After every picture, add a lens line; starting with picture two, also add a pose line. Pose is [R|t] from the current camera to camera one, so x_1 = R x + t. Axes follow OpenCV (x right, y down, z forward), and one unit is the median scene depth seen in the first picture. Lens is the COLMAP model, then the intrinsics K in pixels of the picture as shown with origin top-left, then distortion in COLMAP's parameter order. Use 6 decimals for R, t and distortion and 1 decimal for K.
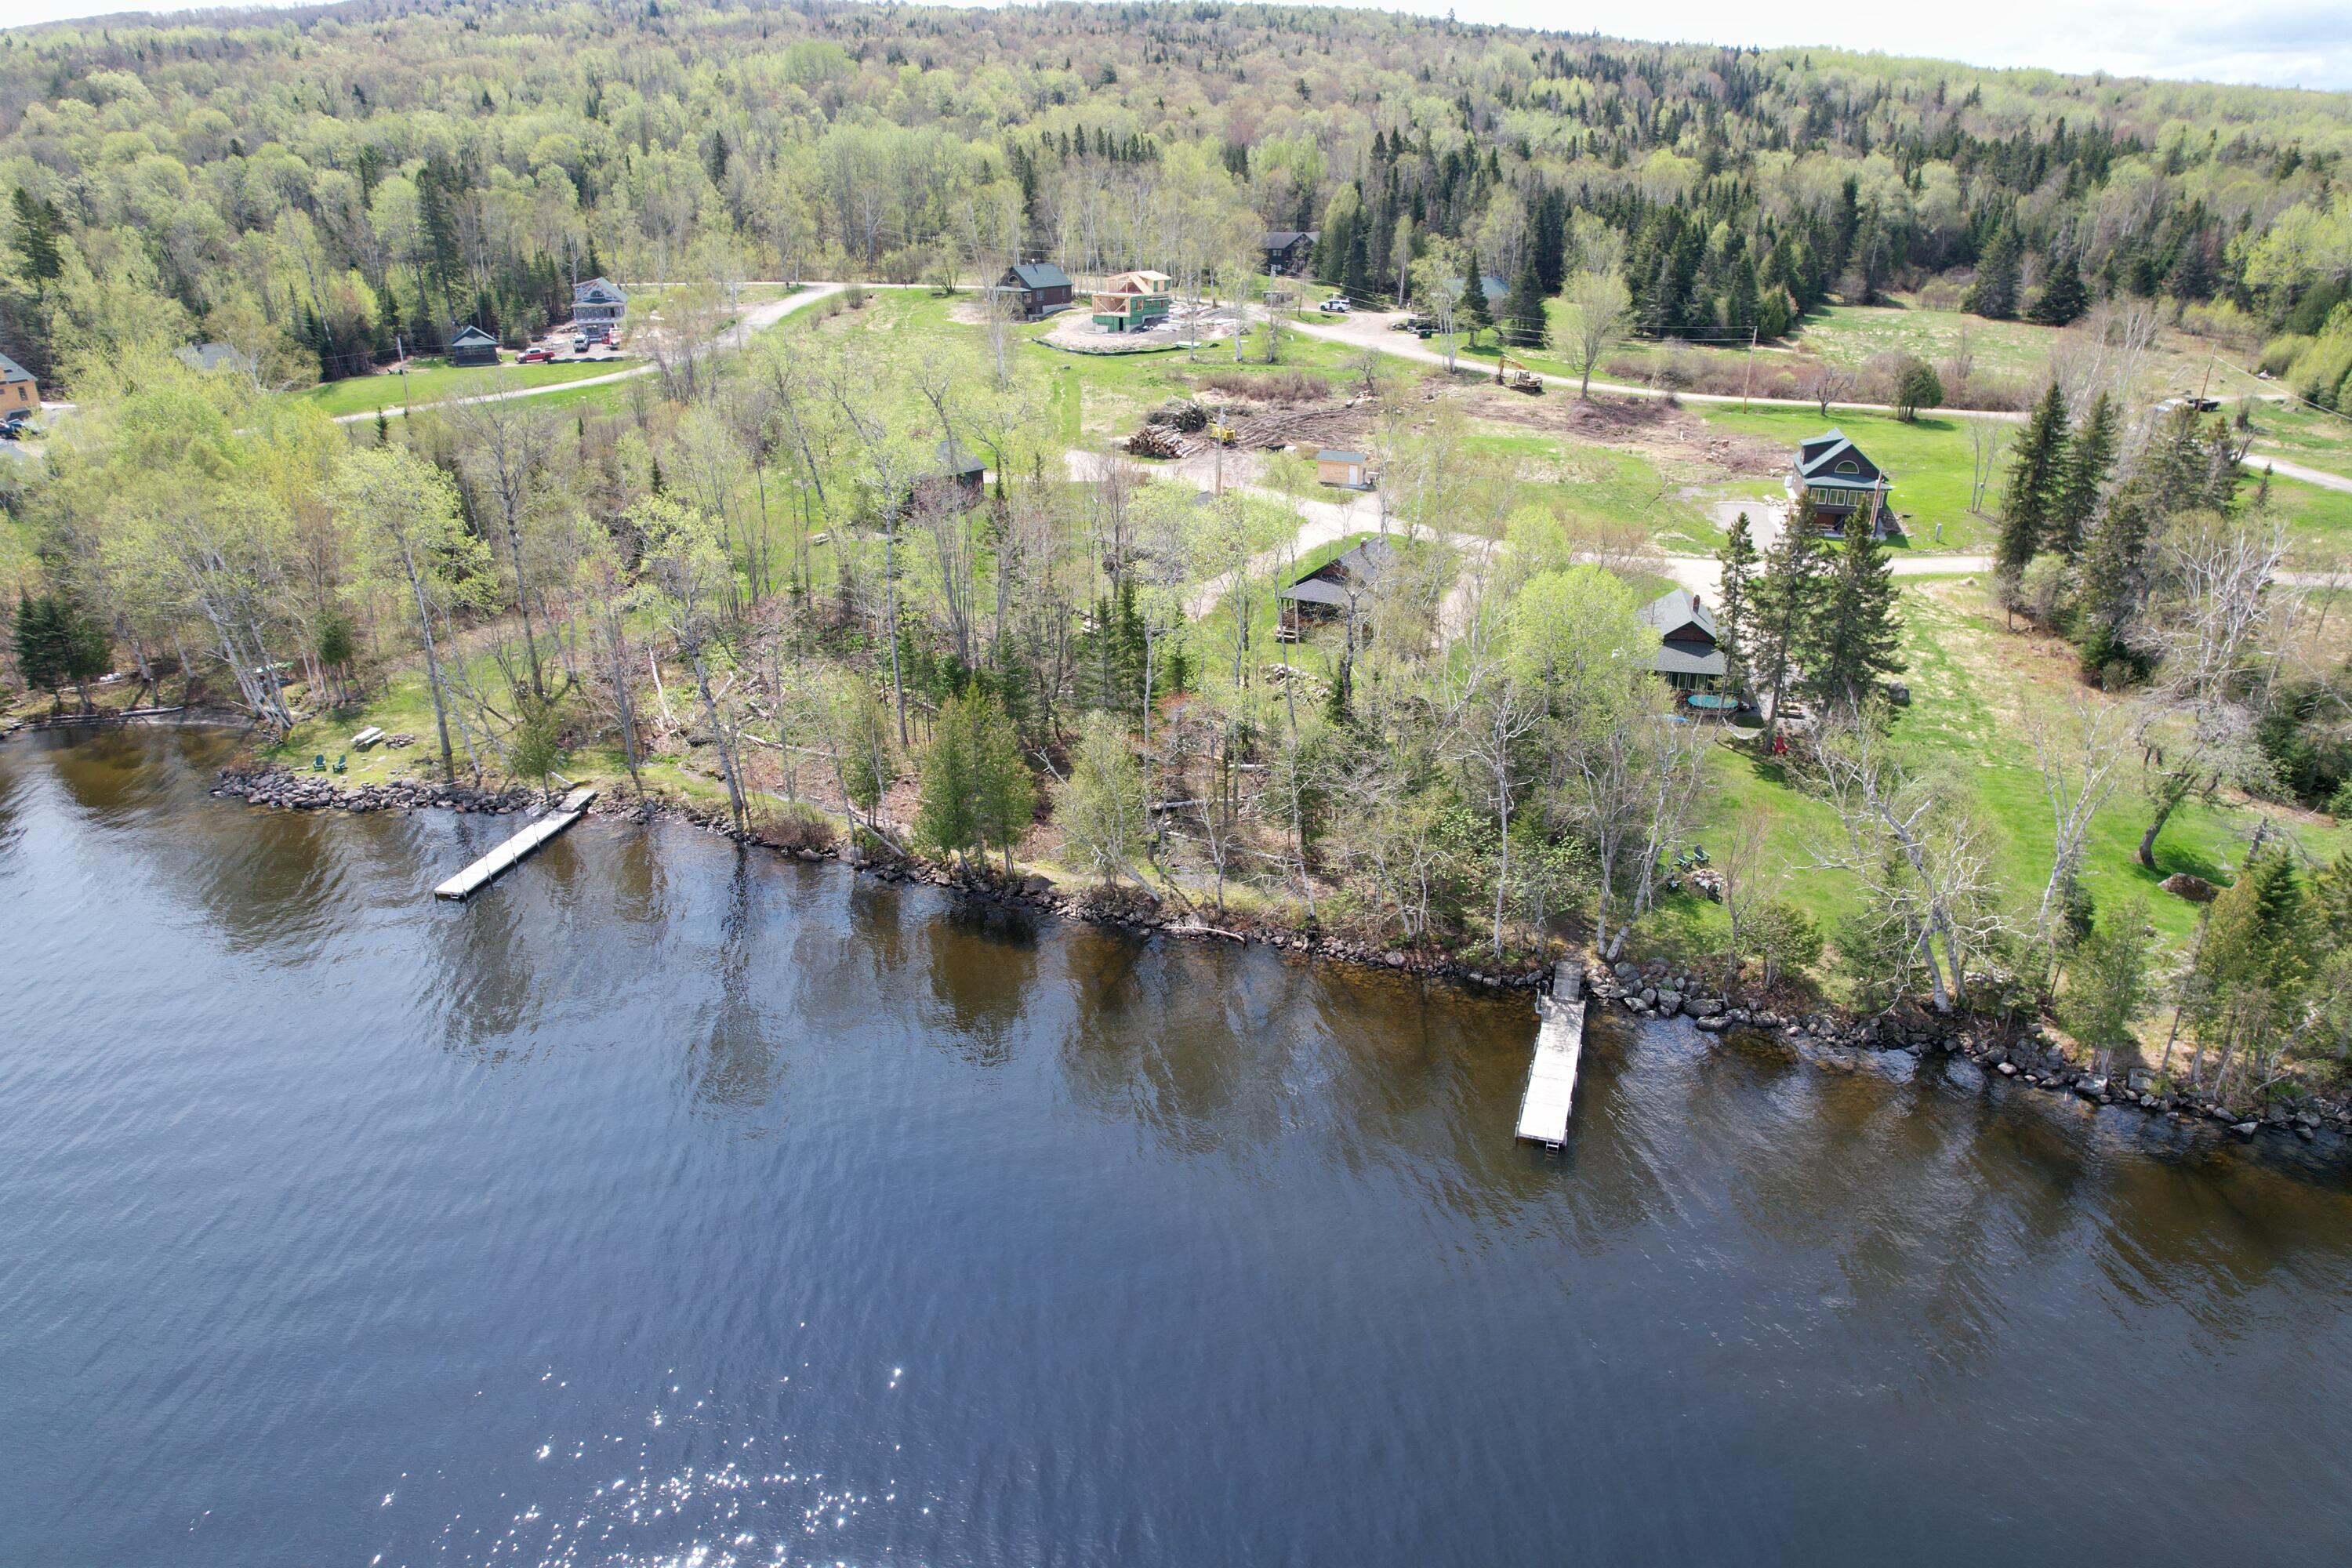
lens RADIAL K [[1511.8, 0, 1181.2], [0, 1511.8, 782.9], [0, 0, 1]] dist [-0.073368, 0.063544]
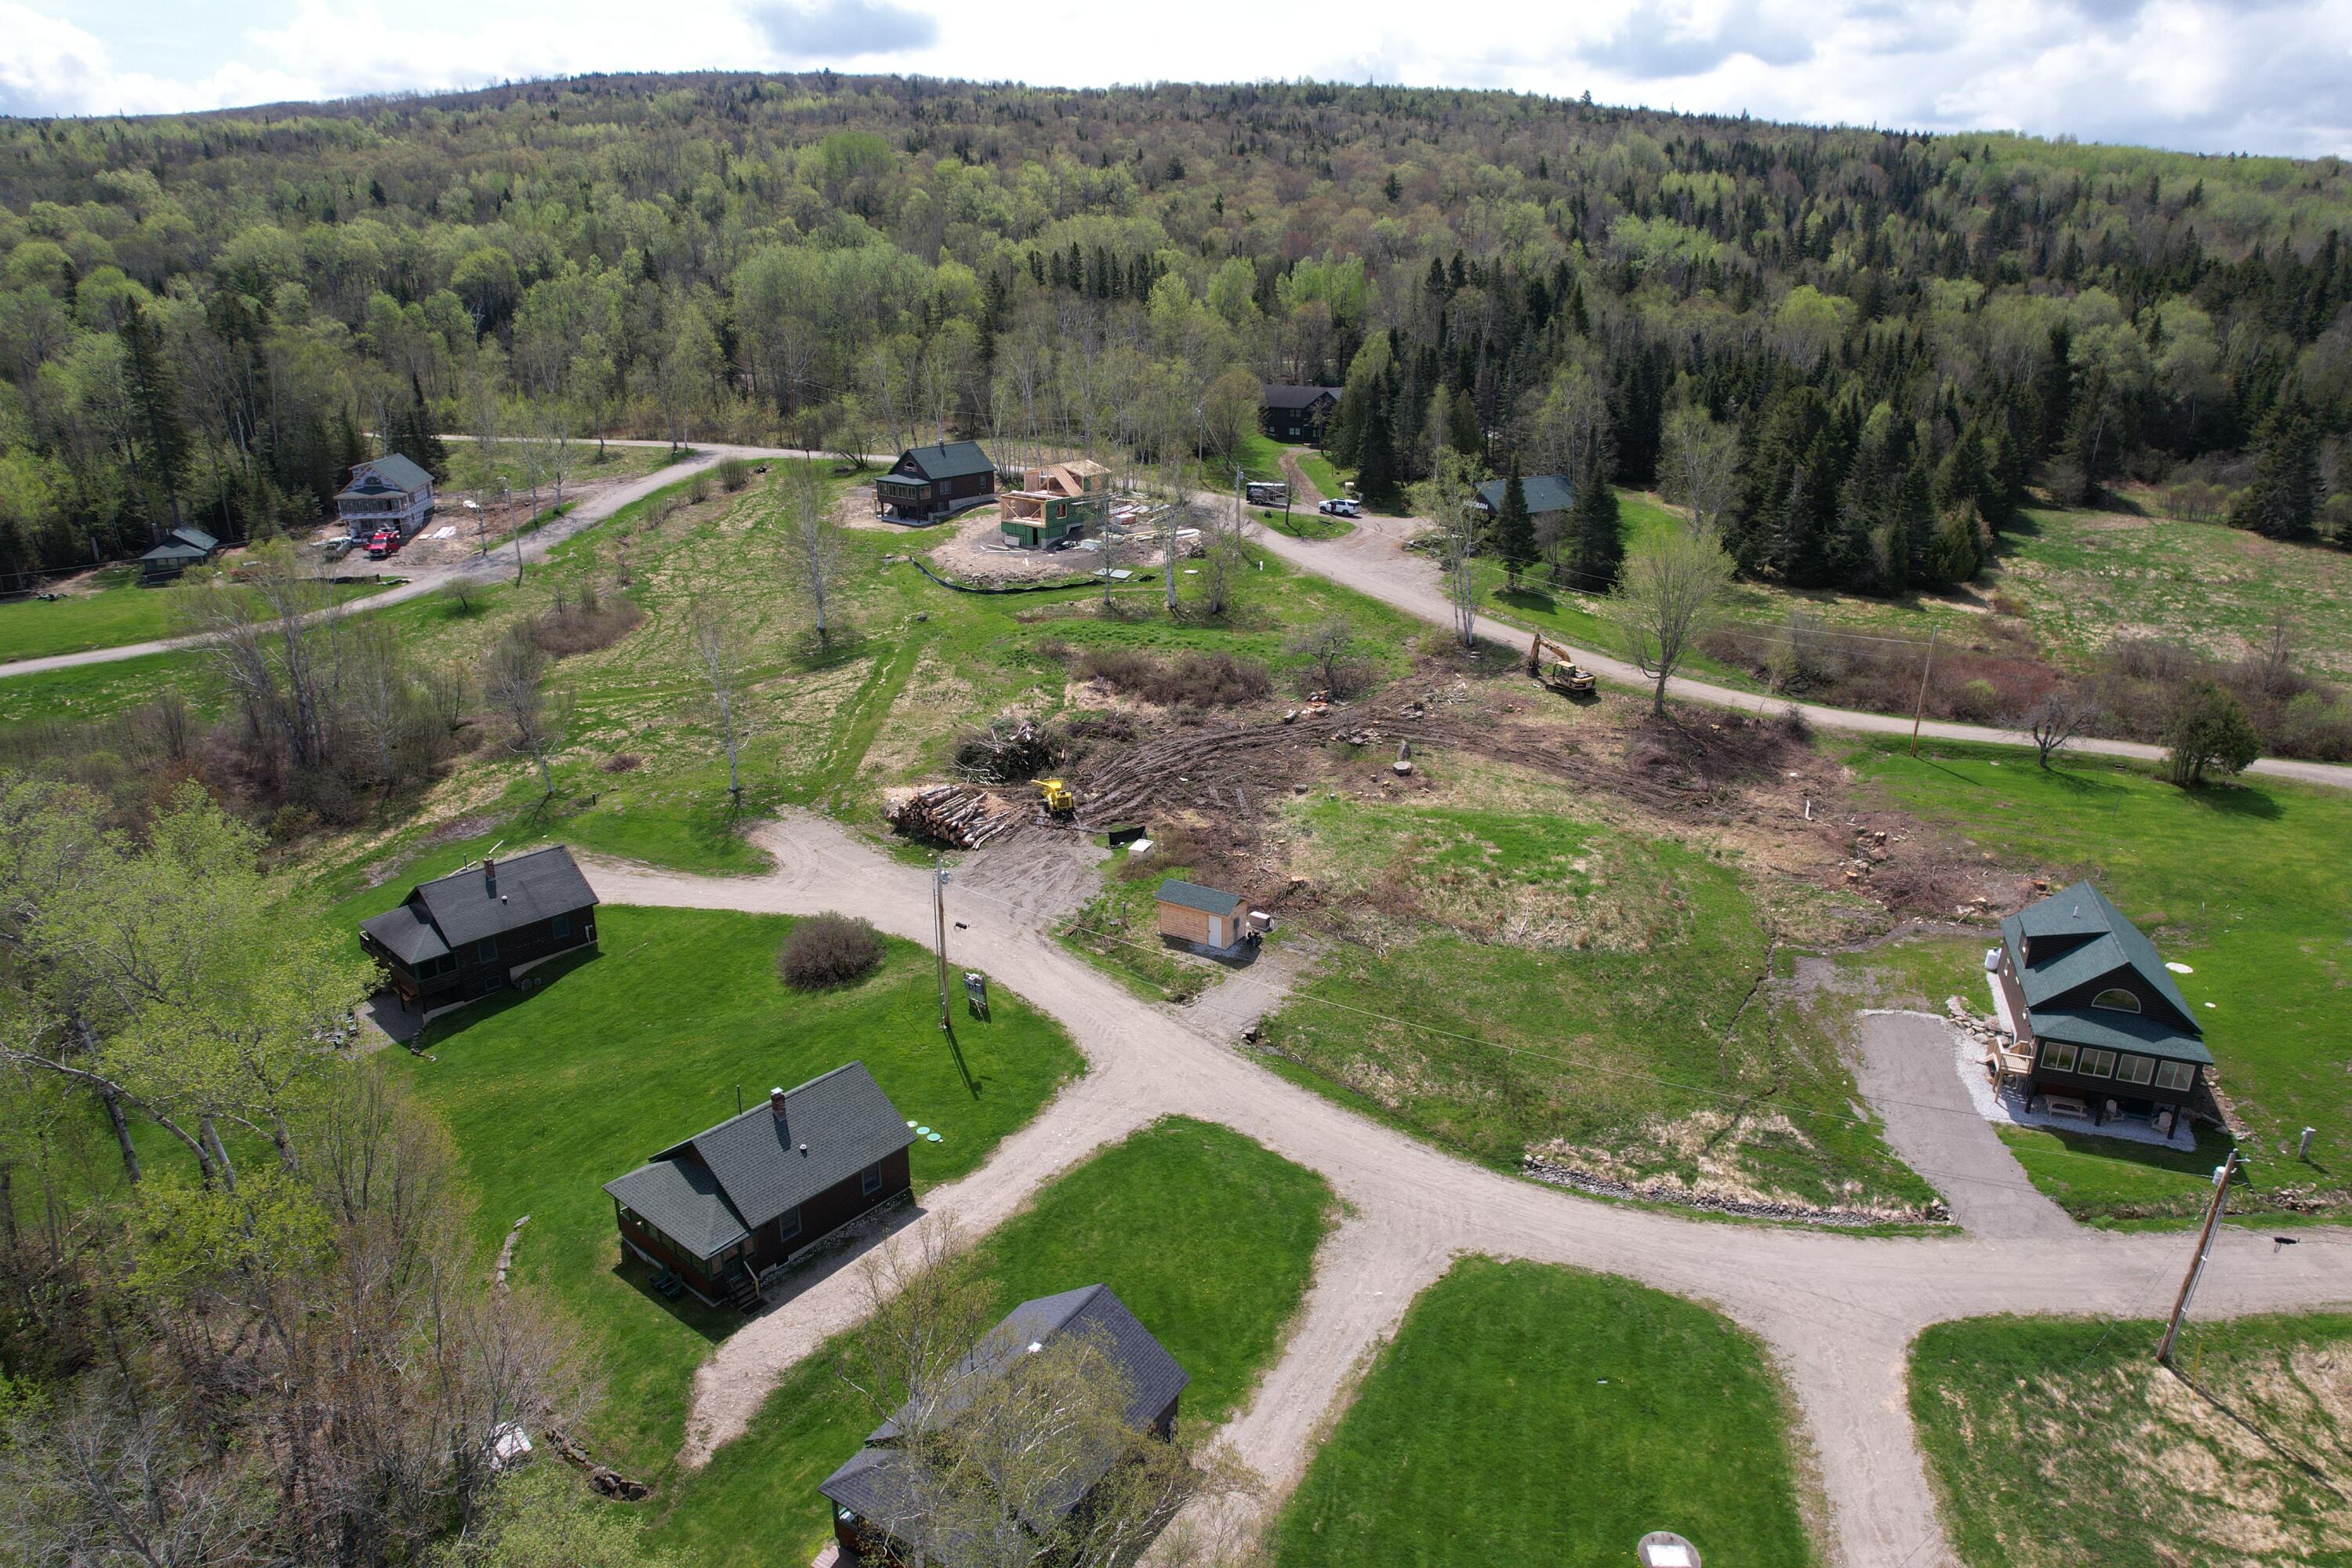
lens RADIAL K [[1511.8, 0, 1179.5], [0, 1511.8, 796.2], [0, 0, 1]] dist [-0.073368, 0.063544]
pose [[0.995642, 0.035733, -0.086137, 0.098314], [-0.038796, 0.998663, -0.034150, -0.156180], [0.084802, 0.037343, 0.995698, 0.276662]]
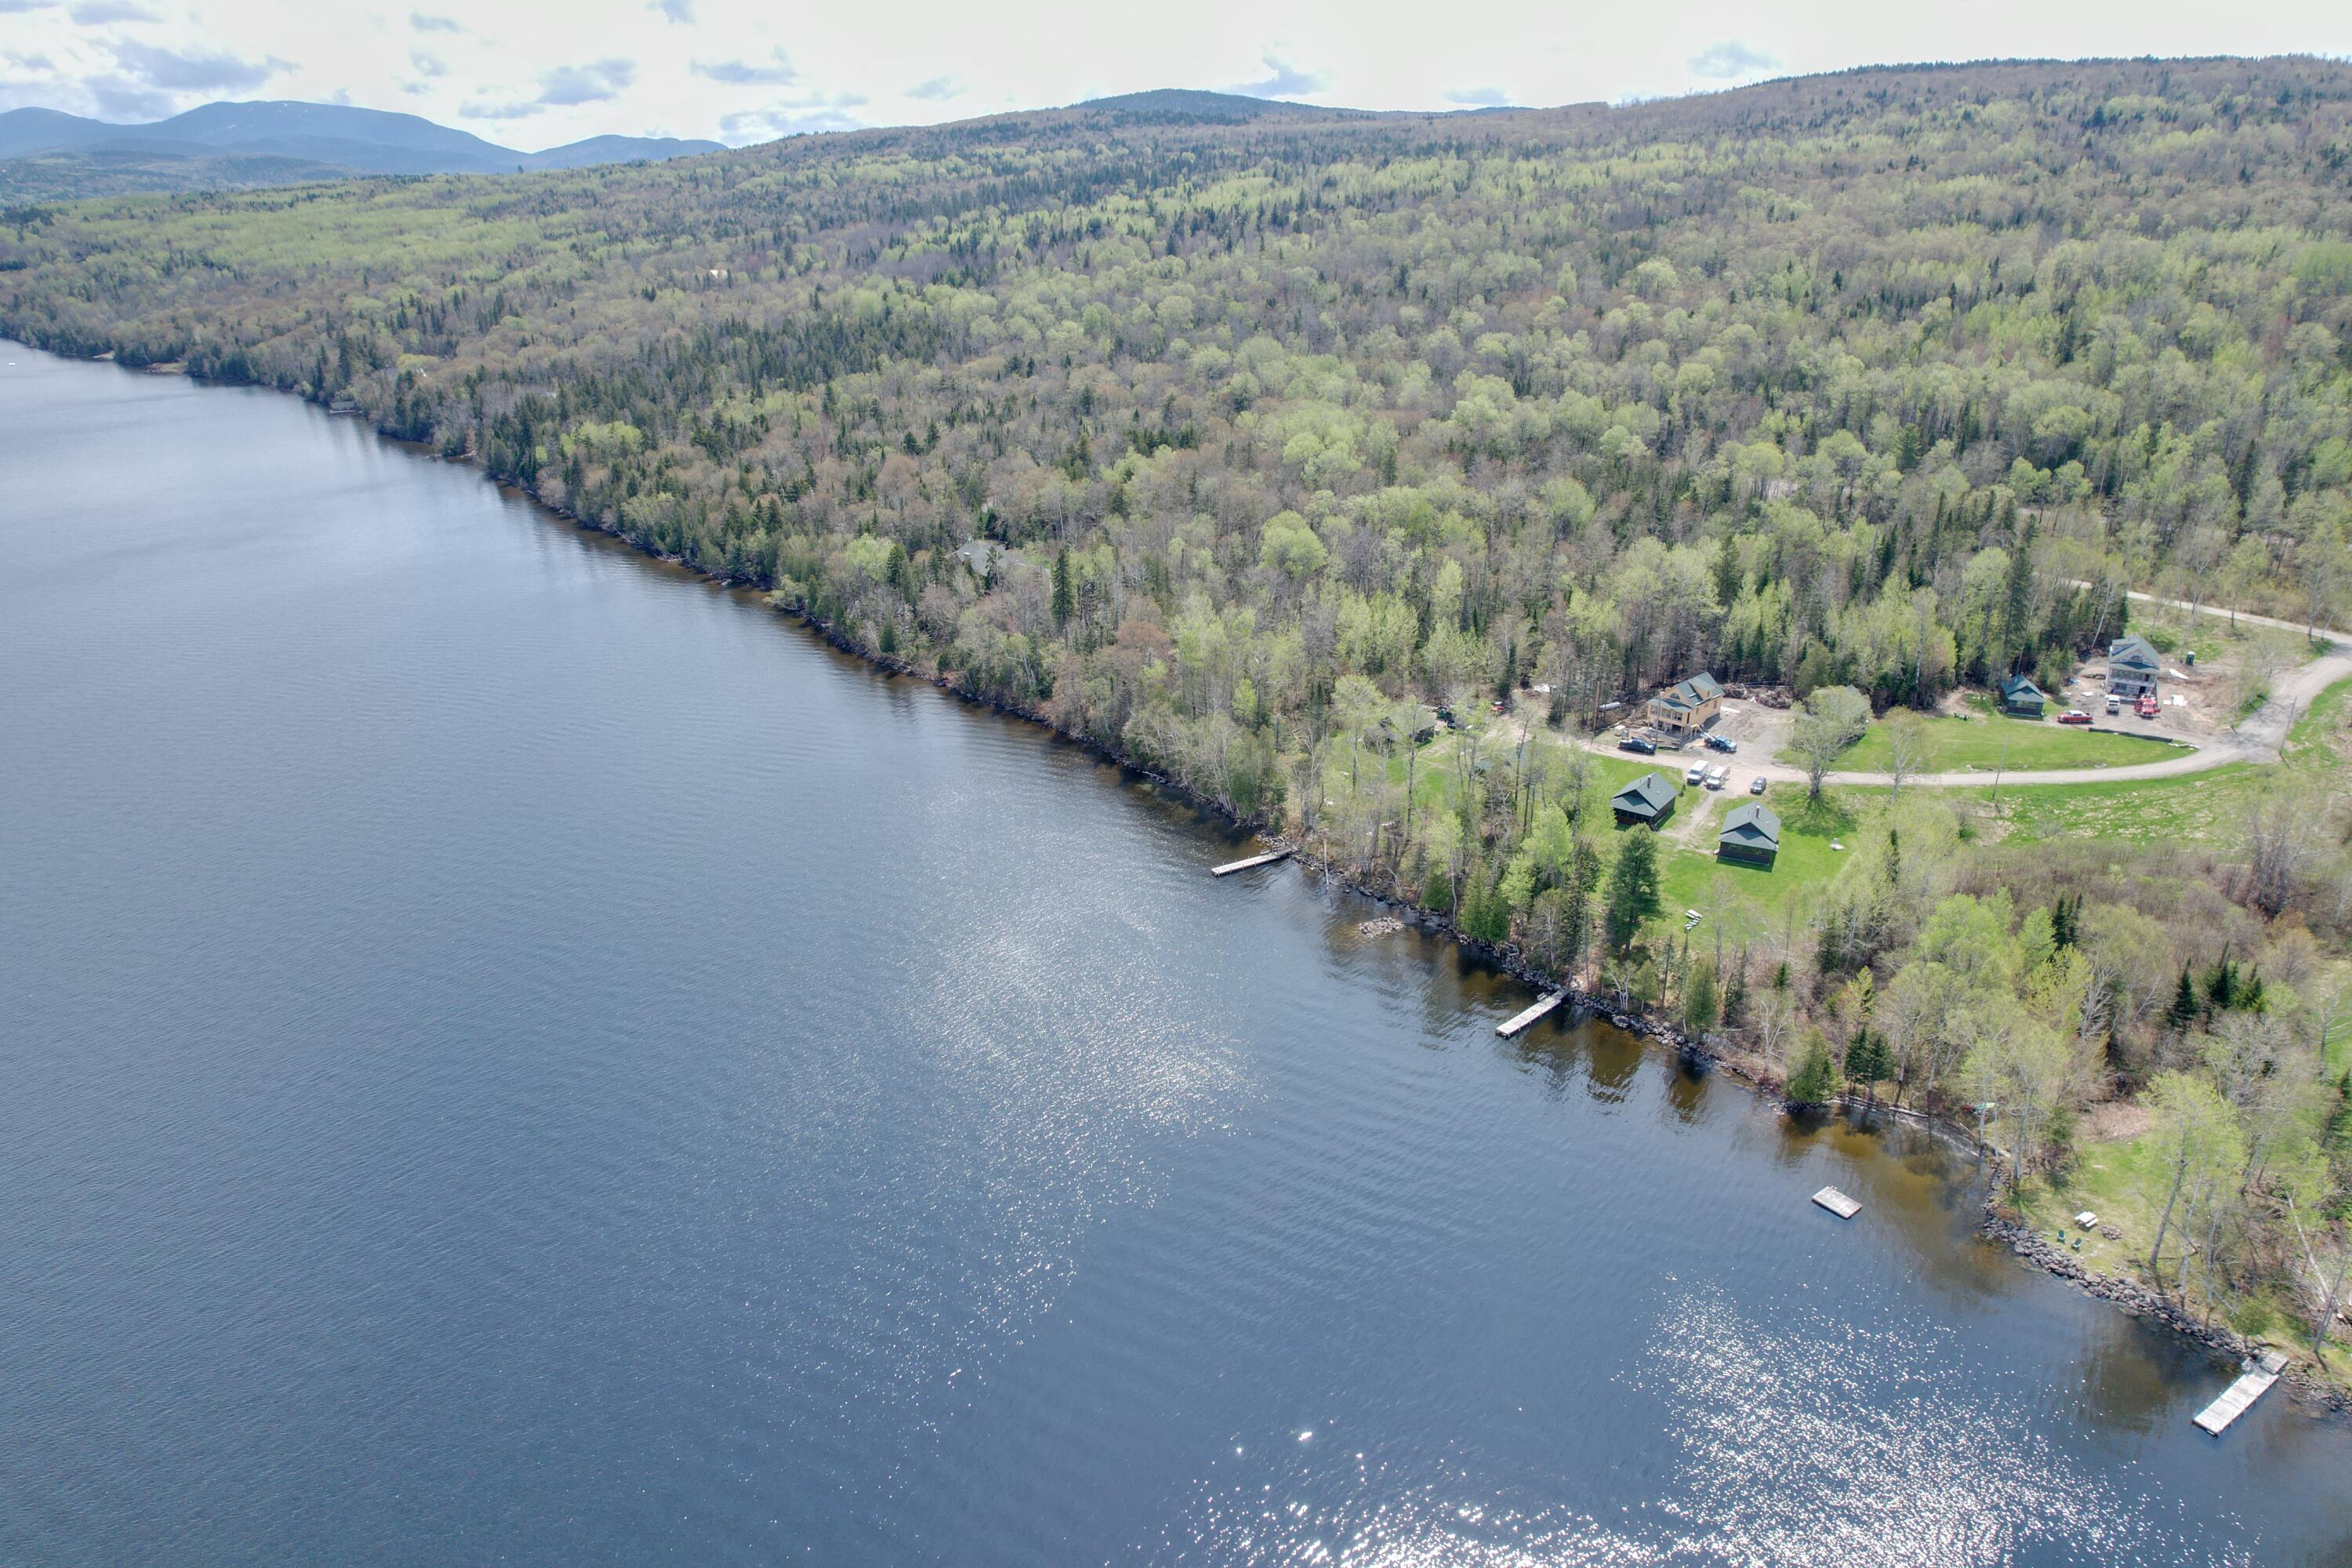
lens RADIAL K [[1511.8, 0, 1175.4], [0, 1511.8, 765.3], [0, 0, 1]] dist [-0.073368, 0.063544]
pose [[0.707246, 0.246829, -0.662479, -0.140476], [-0.256357, 0.962833, 0.085055, -0.157641], [0.658851, 0.109676, 0.744236, -0.329945]]
